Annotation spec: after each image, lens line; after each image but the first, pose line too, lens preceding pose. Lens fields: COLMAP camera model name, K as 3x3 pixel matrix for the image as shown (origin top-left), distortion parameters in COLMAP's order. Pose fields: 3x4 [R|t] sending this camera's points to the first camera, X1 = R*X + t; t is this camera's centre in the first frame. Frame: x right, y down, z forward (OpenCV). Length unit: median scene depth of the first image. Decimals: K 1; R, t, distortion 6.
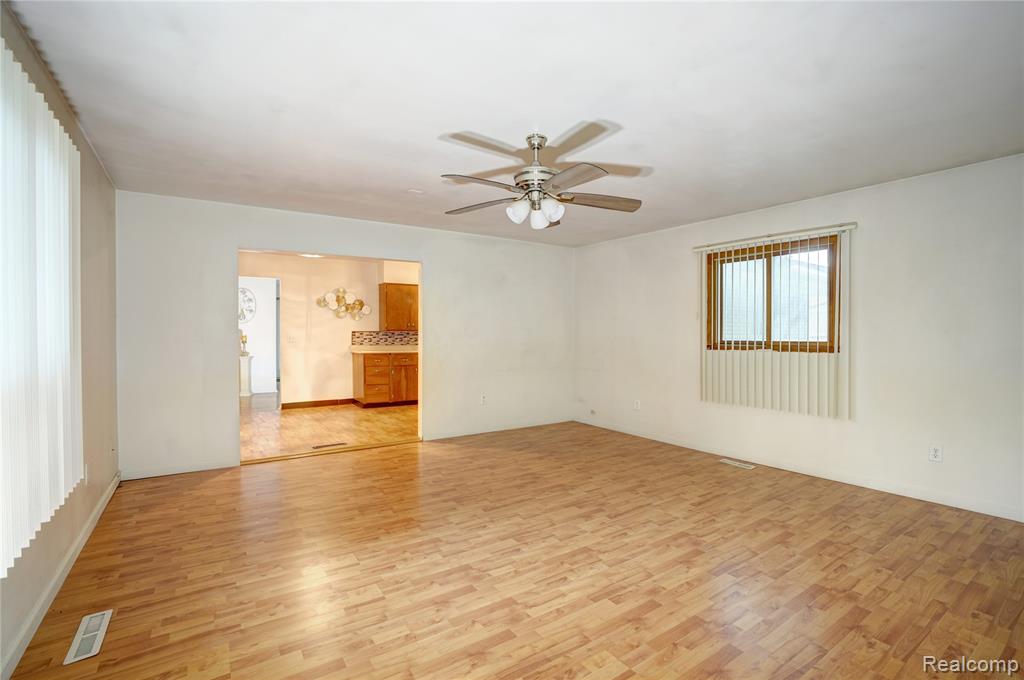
lens RADIAL K [[470.4, 0, 519.4], [0, 470.4, 341.2], [0, 0, 1]] dist [-0.072236, 0.028422]
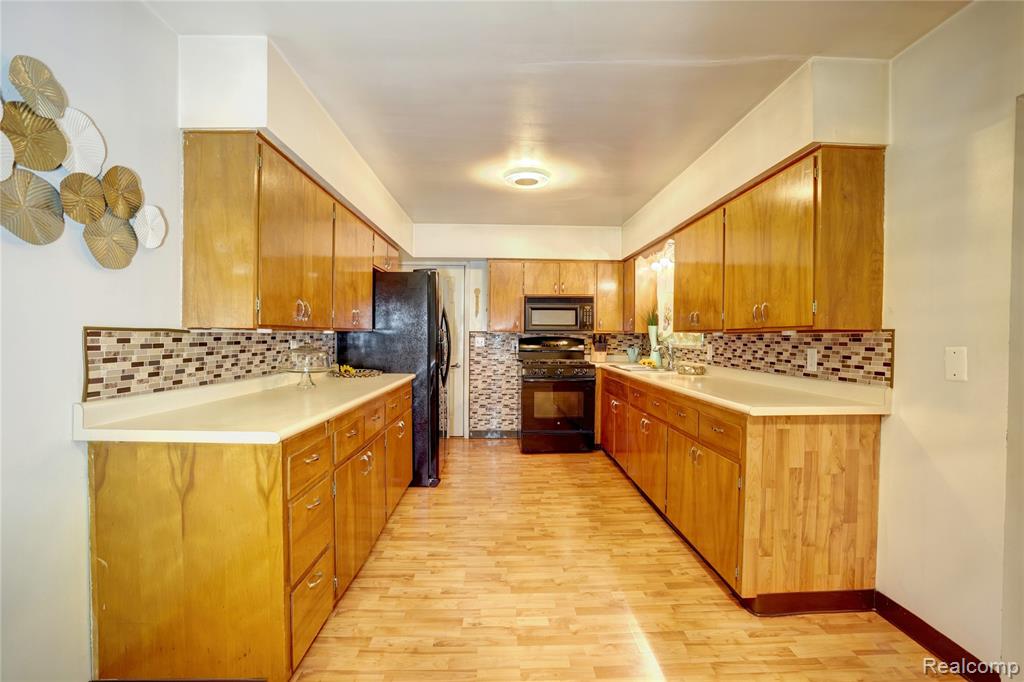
lens RADIAL K [[476.4, 0, 516.7], [0, 476.4, 344.5], [0, 0, 1]] dist [-0.066959, 0.026000]
pose [[0.533604, -0.011292, 0.845659, -0.912057], [0.008694, 0.999931, 0.007867, -0.030843], [-0.845690, 0.003155, 0.533666, 1.641142]]
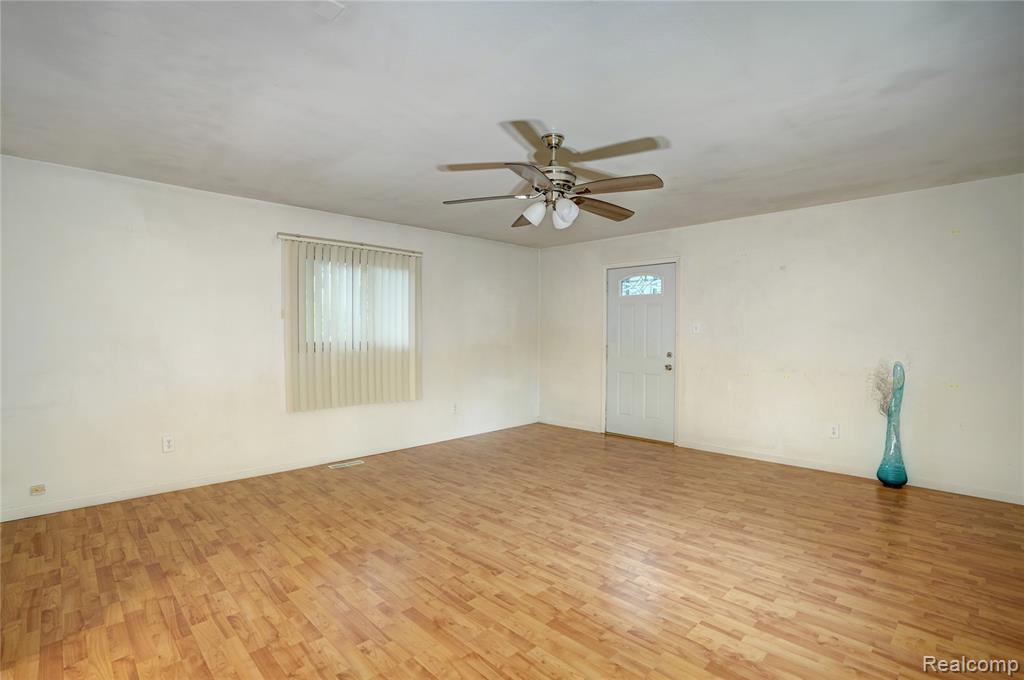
lens RADIAL K [[487.4, 0, 520.1], [0, 487.4, 339.9], [0, 0, 1]] dist [-0.071452, 0.030960]
pose [[-0.186415, -0.016152, 0.982338, -0.741495], [0.015198, 0.999698, 0.019322, -0.022534], [-0.982354, 0.018531, -0.186113, 0.982931]]
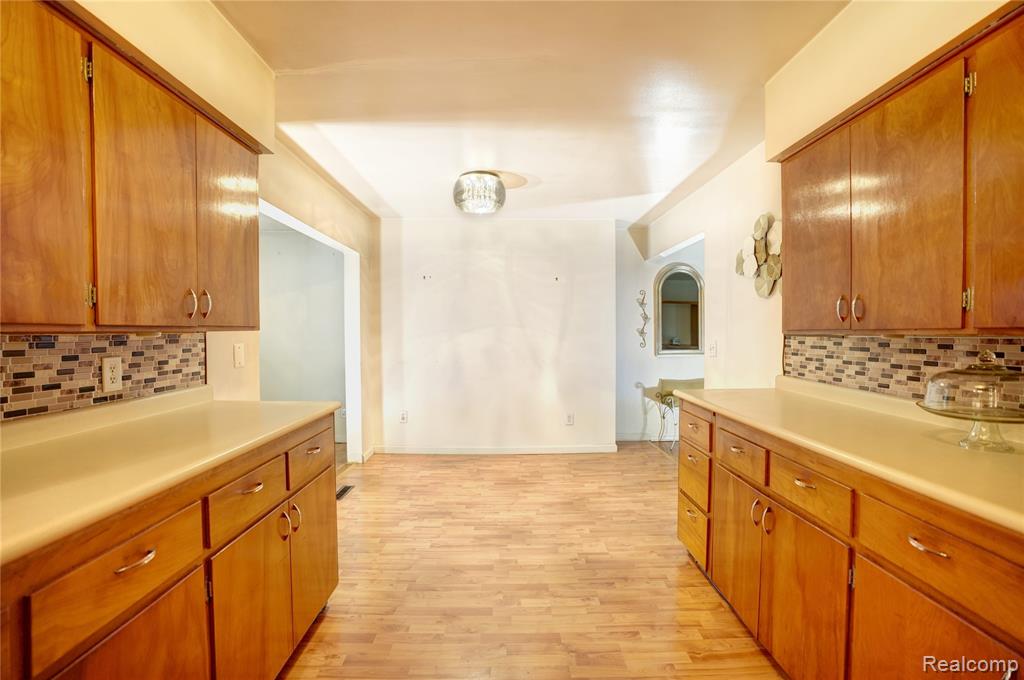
lens RADIAL K [[470.4, 0, 519.4], [0, 470.4, 341.2], [0, 0, 1]] dist [-0.072236, 0.028422]
pose [[-0.543563, 0.016631, -0.839204, 0.051934], [-0.014930, 0.999454, 0.029478, -0.049982], [0.839236, 0.028553, -0.543018, 2.208489]]
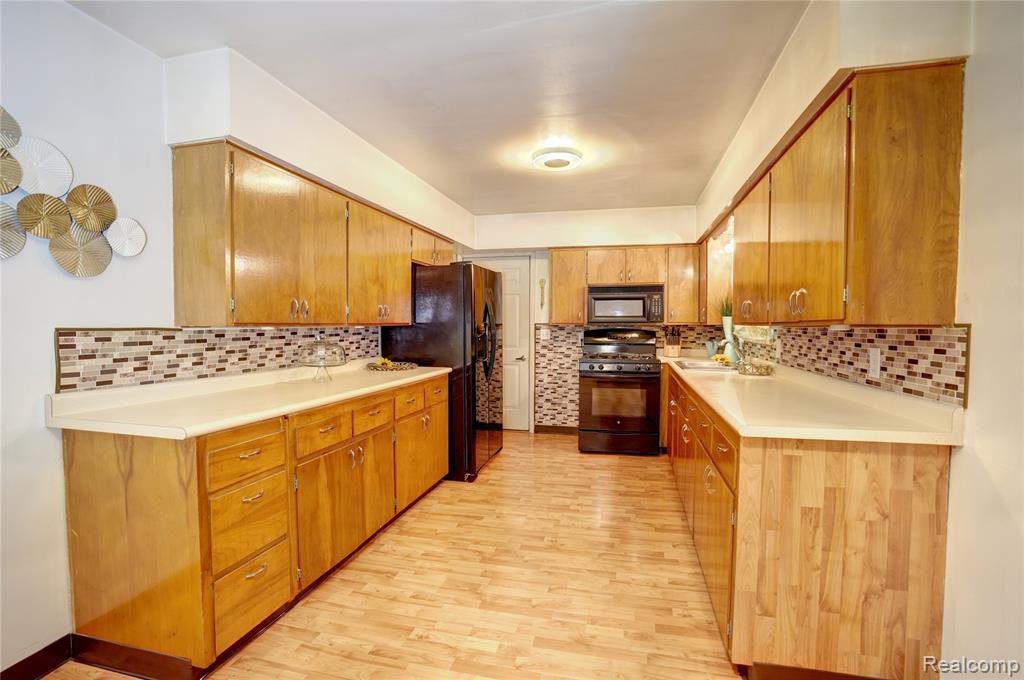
lens RADIAL K [[473.5, 0, 514.1], [0, 473.5, 343.5], [0, 0, 1]] dist [-0.069947, 0.026349]
pose [[0.742254, -0.024756, 0.669661, -0.741581], [0.010210, 0.999619, 0.025638, -0.037845], [-0.670041, -0.012193, 0.742224, 1.530314]]
